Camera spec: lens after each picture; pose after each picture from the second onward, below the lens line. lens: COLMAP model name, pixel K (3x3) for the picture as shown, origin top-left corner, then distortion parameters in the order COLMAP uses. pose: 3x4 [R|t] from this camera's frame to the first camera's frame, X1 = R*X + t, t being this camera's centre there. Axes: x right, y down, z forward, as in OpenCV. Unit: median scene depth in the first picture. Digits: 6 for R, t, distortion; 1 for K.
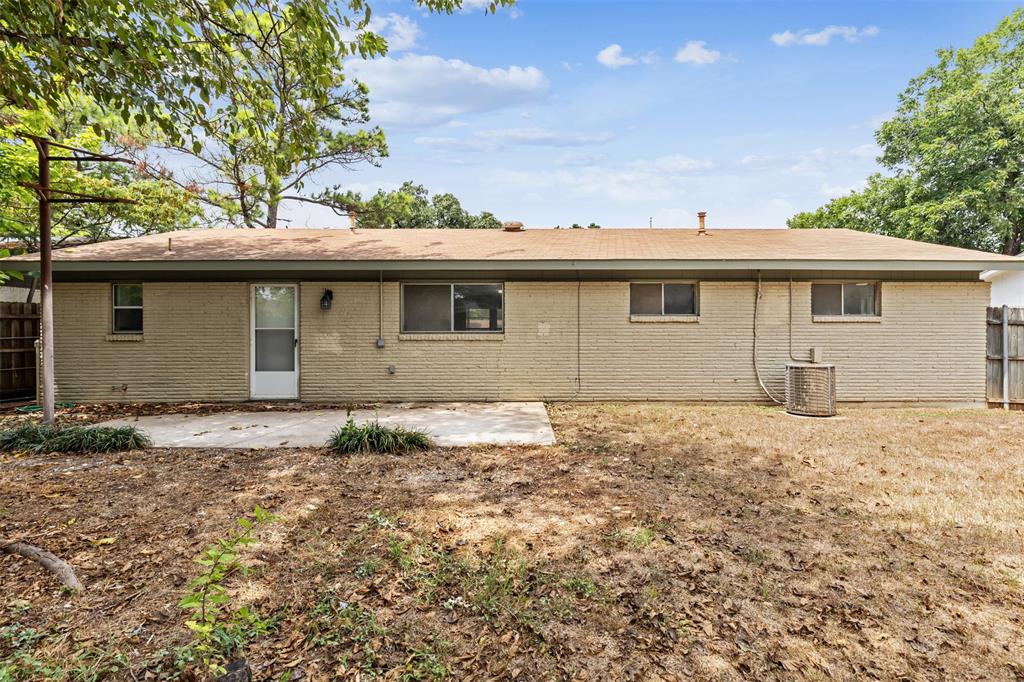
lens RADIAL K [[465.1, 0, 517.8], [0, 465.1, 338.1], [0, 0, 1]] dist [0.009914, -0.001327]
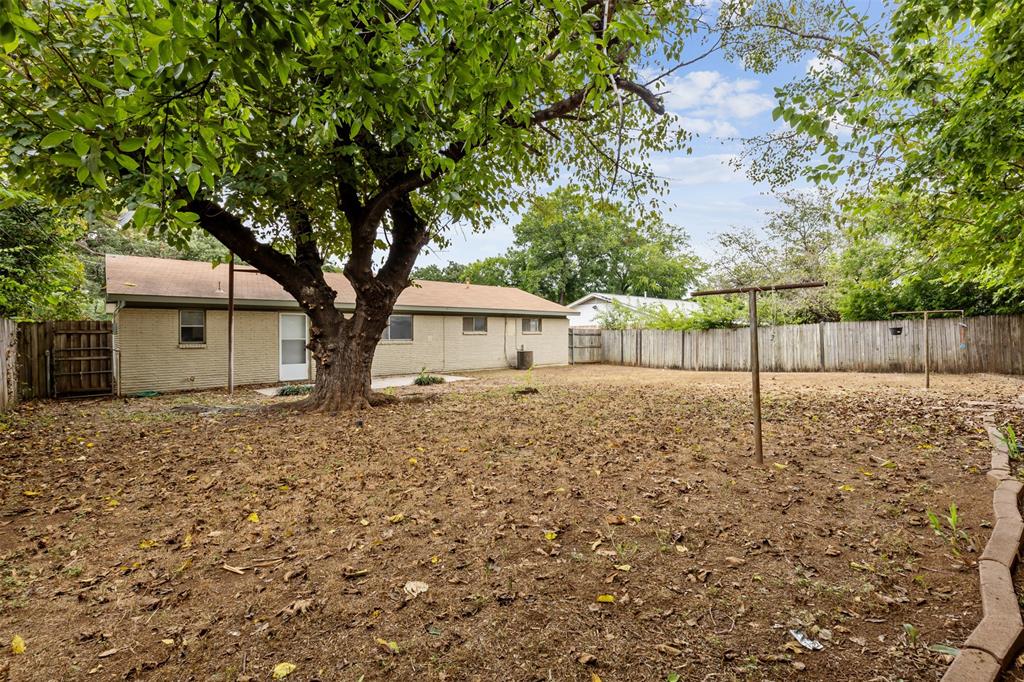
lens RADIAL K [[465.1, 0, 505.4], [0, 465.1, 337.8], [0, 0, 1]] dist [0.009914, -0.001327]
pose [[0.753413, -0.009175, 0.657483, -1.066953], [0.015244, 0.999878, -0.003516, -0.007016], [-0.657370, 0.012672, 0.753461, -0.806351]]
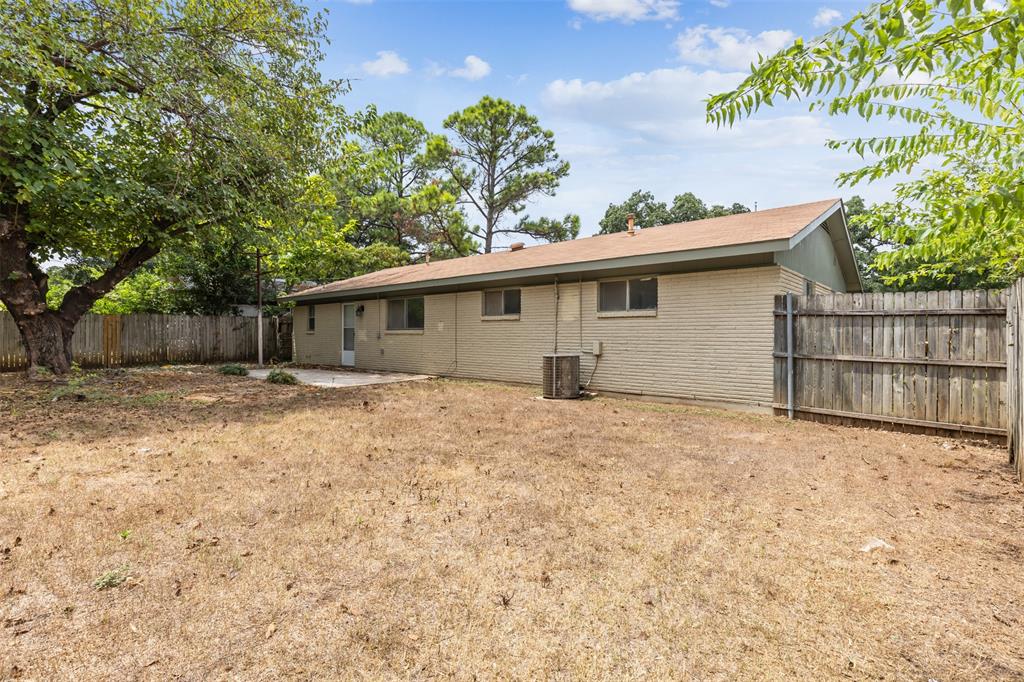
lens RADIAL K [[465.1, 0, 517.7], [0, 465.1, 332.6], [0, 0, 1]] dist [0.009914, -0.001327]
pose [[0.752125, 0.000473, -0.659020, 1.202832], [-0.007586, 0.999940, -0.007941, 0.010403], [0.658977, 0.010972, 0.752083, 0.056205]]
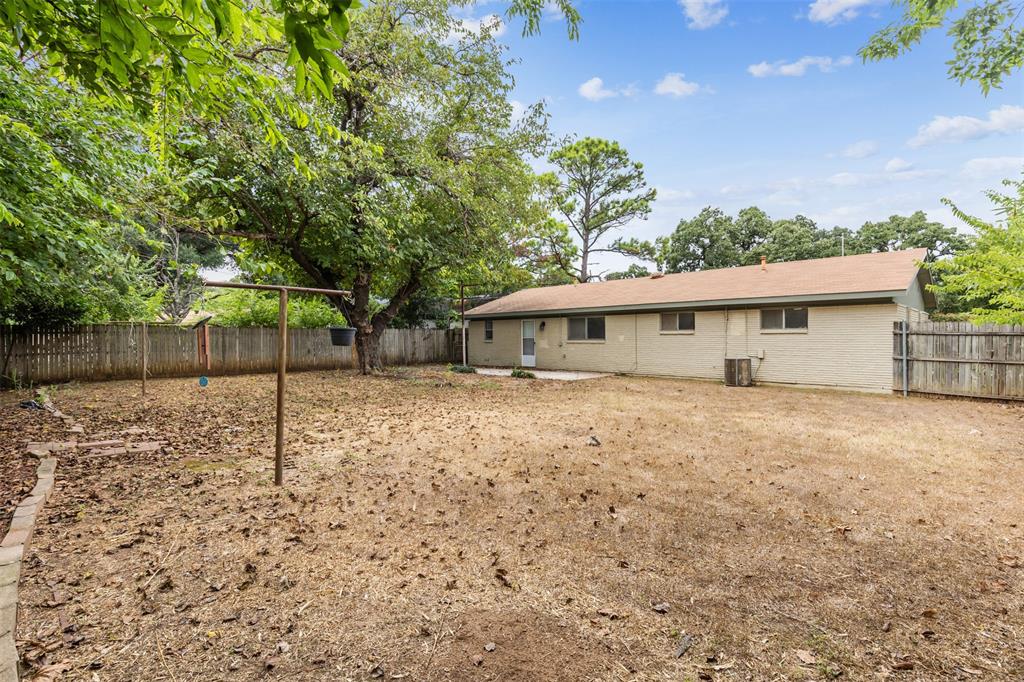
lens RADIAL K [[465.1, 0, 521.5], [0, 465.1, 339.6], [0, 0, 1]] dist [0.009914, -0.001327]
pose [[0.710946, 0.001643, -0.703245, 1.188586], [0.001617, 0.999991, 0.003971, -0.020823], [0.703245, -0.003961, 0.710937, -0.776467]]
